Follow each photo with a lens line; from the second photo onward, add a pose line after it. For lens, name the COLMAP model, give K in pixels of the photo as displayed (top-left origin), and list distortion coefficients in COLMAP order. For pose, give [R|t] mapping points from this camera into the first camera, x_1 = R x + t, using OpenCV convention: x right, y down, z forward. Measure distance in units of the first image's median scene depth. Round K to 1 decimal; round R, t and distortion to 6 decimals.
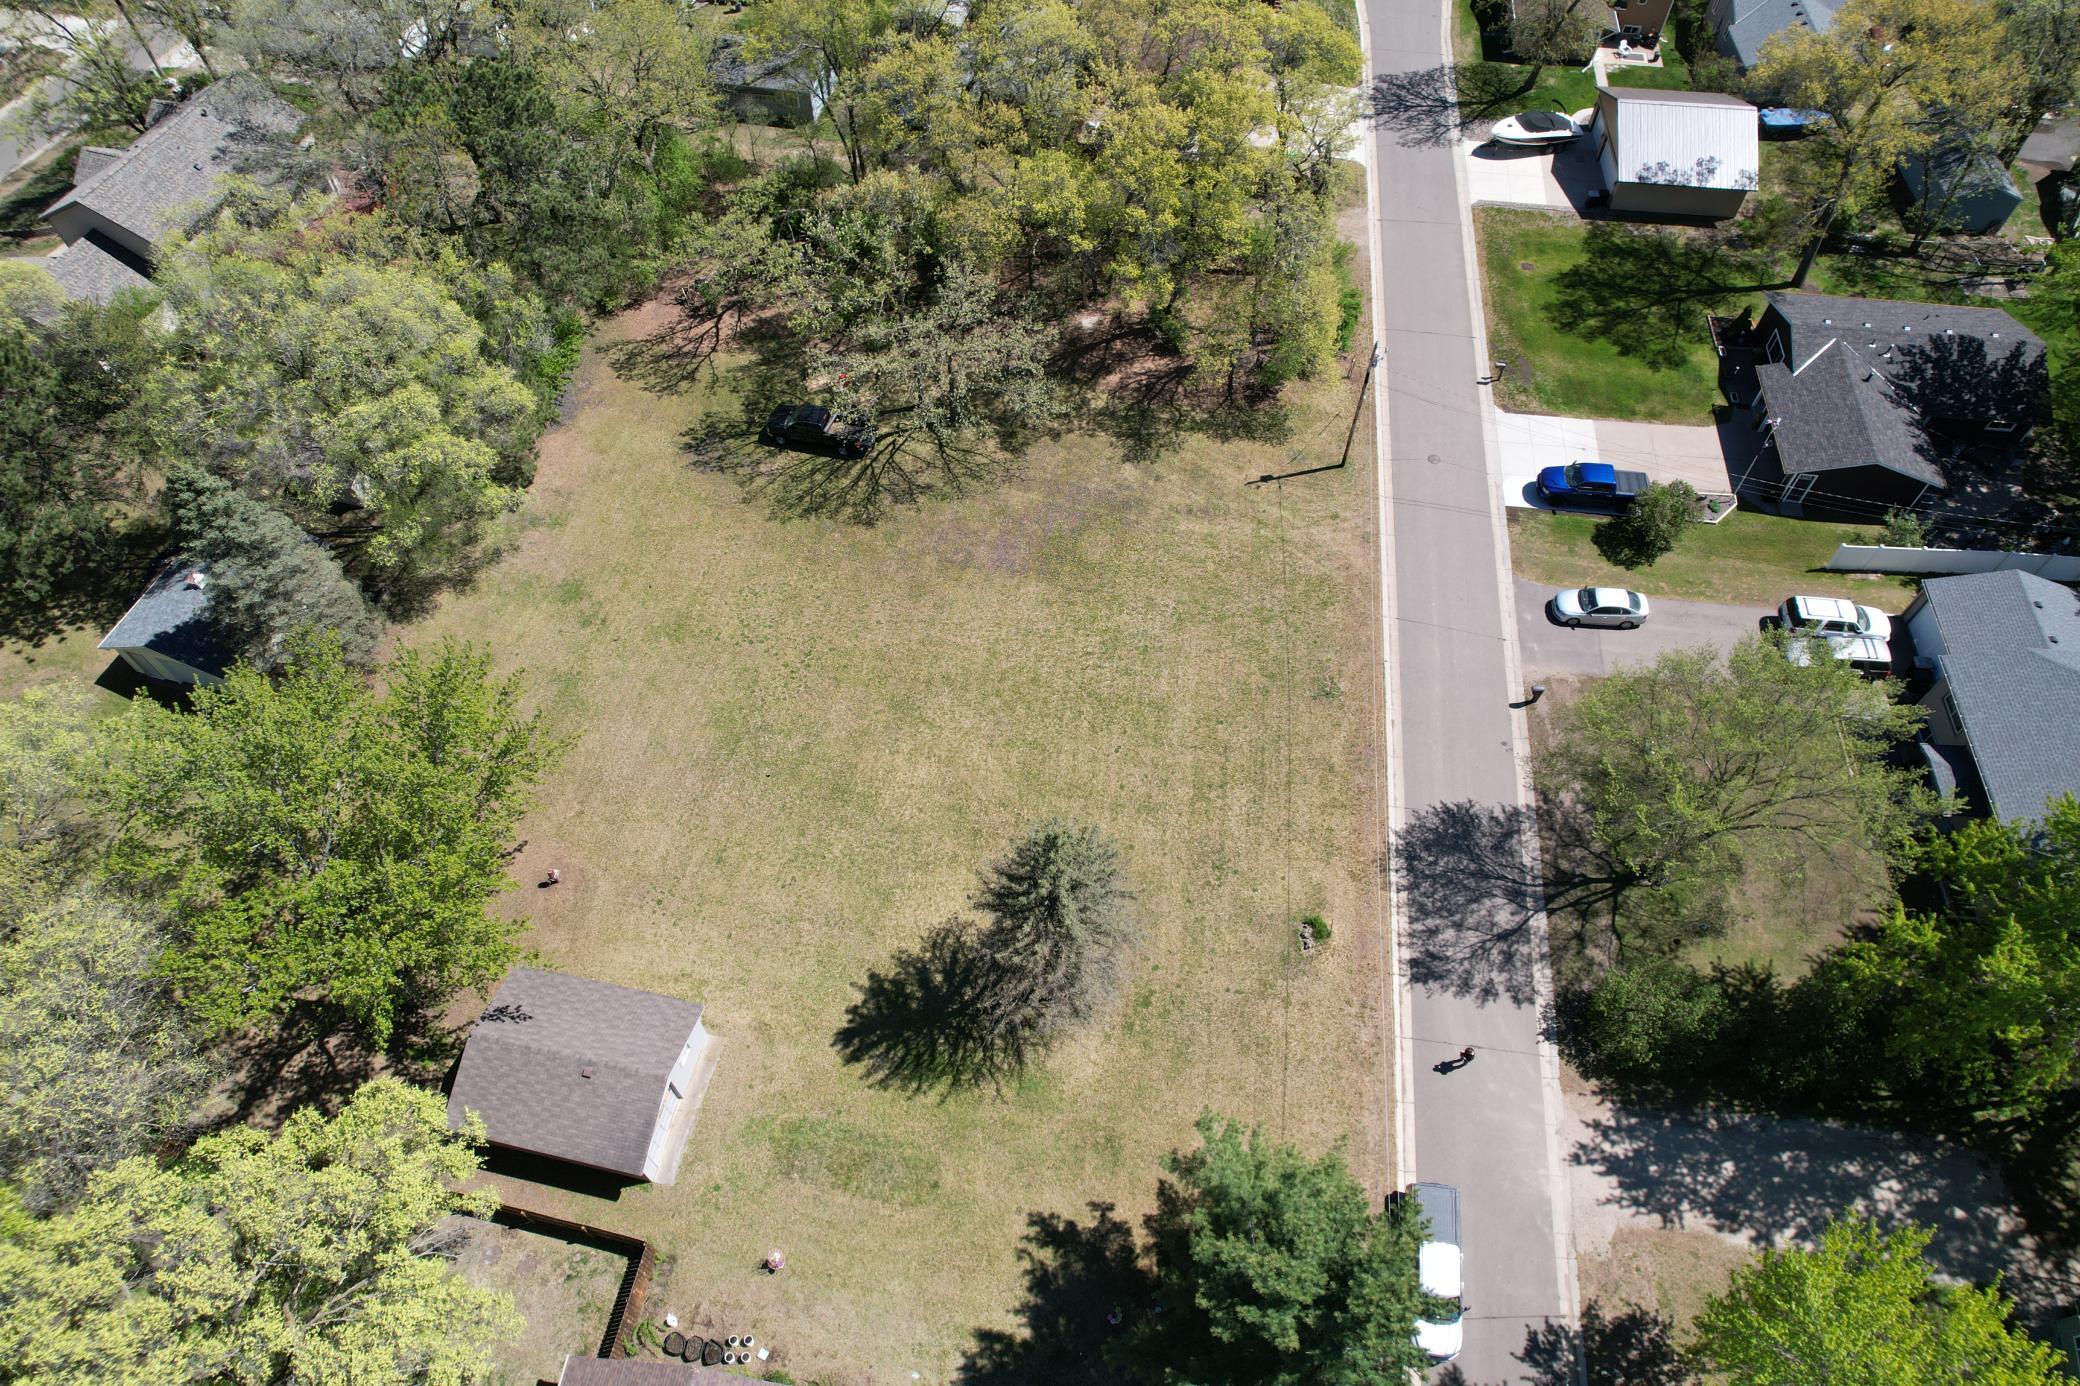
lens RADIAL K [[1330.4, 0, 1045.3], [0, 1330.4, 692.9], [0, 0, 1]] dist [-0.078348, 0.073362]
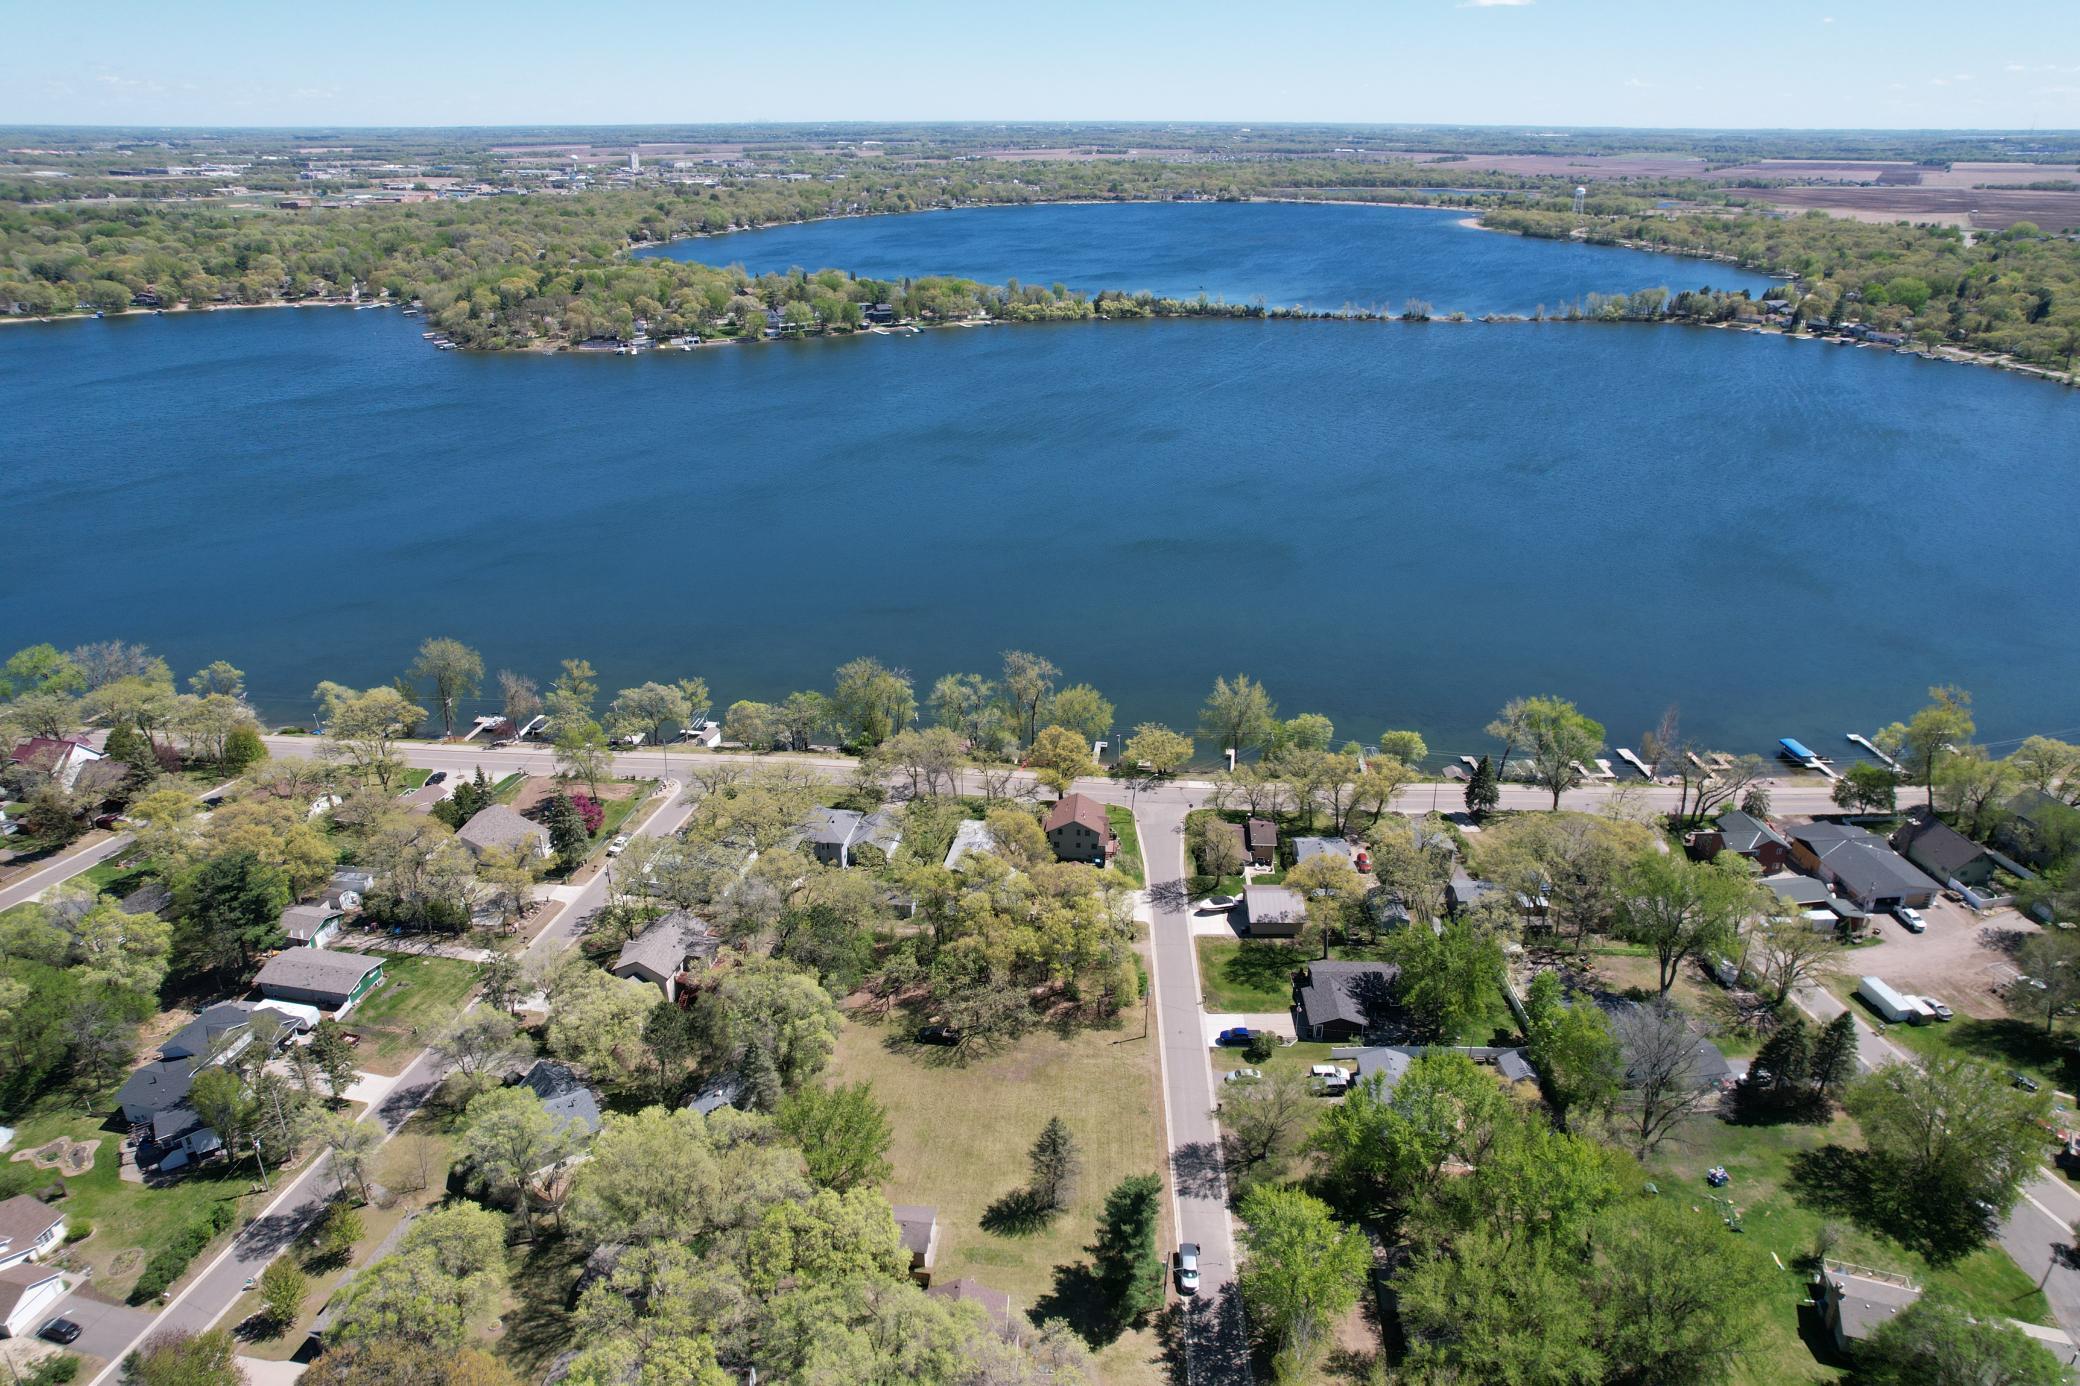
lens RADIAL K [[1330.4, 0, 1045.3], [0, 1330.4, 692.9], [0, 0, 1]] dist [-0.078348, 0.073362]
pose [[0.995242, -0.035945, 0.090559, -0.187704], [0.077803, 0.852676, -0.516614, 0.608704], [-0.058648, 0.521202, 0.851416, -1.623143]]
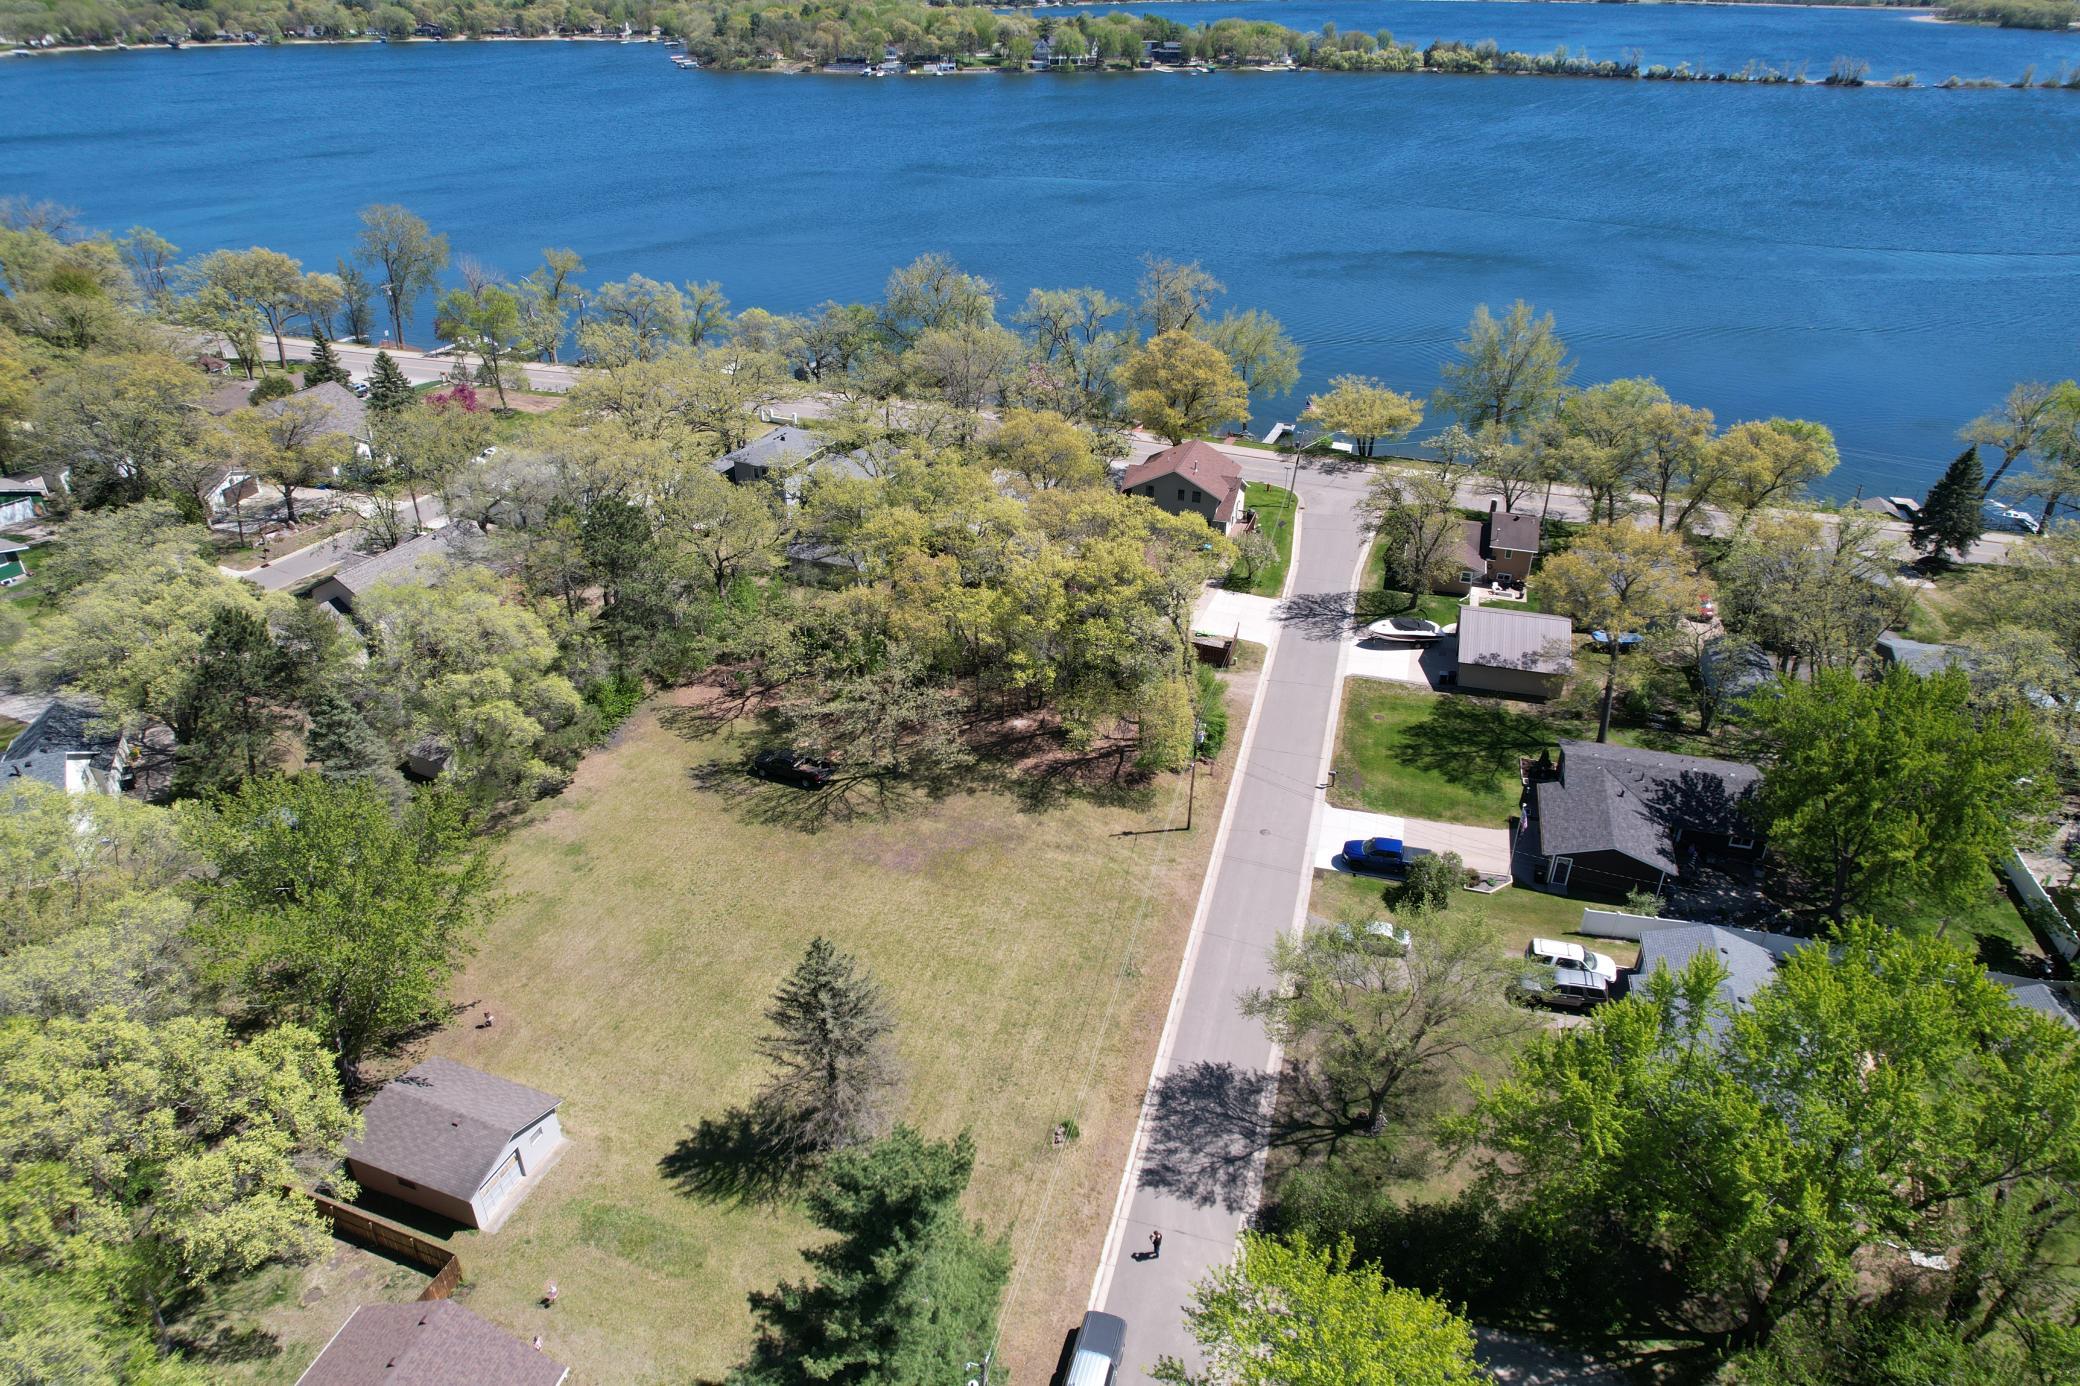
lens RADIAL K [[1330.4, 0, 1045.3], [0, 1330.4, 692.9], [0, 0, 1]] dist [-0.078348, 0.073362]
pose [[0.989318, 0.079980, -0.121876, 0.249284], [-0.124433, 0.898856, -0.420208, 0.274648], [0.075941, 0.430885, 0.899206, -0.208059]]
